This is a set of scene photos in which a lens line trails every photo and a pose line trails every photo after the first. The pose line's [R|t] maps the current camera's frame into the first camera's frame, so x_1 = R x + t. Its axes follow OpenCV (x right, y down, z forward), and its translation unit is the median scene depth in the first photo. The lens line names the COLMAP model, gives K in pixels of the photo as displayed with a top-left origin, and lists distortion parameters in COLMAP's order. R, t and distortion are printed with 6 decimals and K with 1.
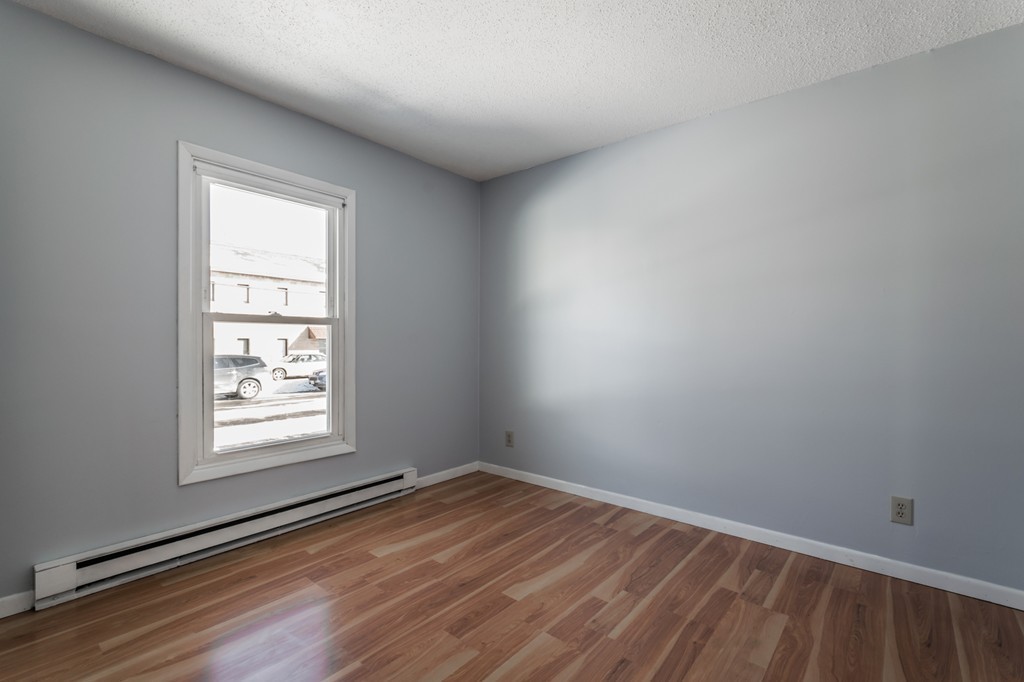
lens RADIAL K [[466.4, 0, 505.0], [0, 466.4, 347.5], [0, 0, 1]] dist [0.003182, -0.001063]
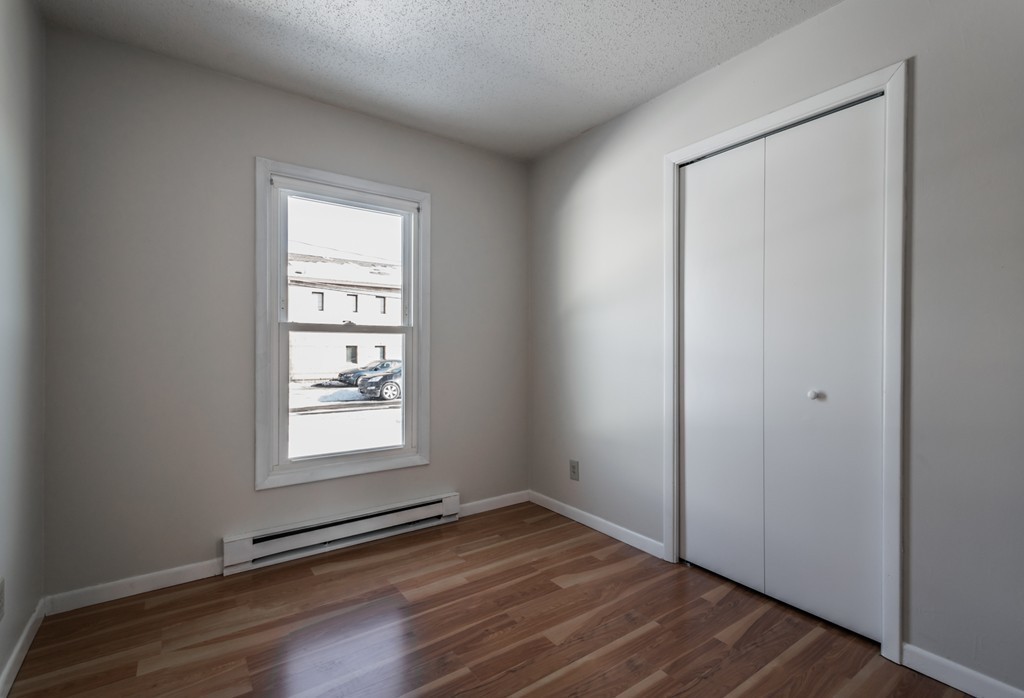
lens RADIAL K [[466.2, 0, 519.2], [0, 466.2, 355.9], [0, 0, 1]] dist [0.014056, -0.000515]
pose [[0.967076, 0.001122, -0.254483, 0.106505], [-0.000481, 0.999997, 0.002581, -0.003799], [0.254485, -0.002373, 0.967074, 0.120930]]
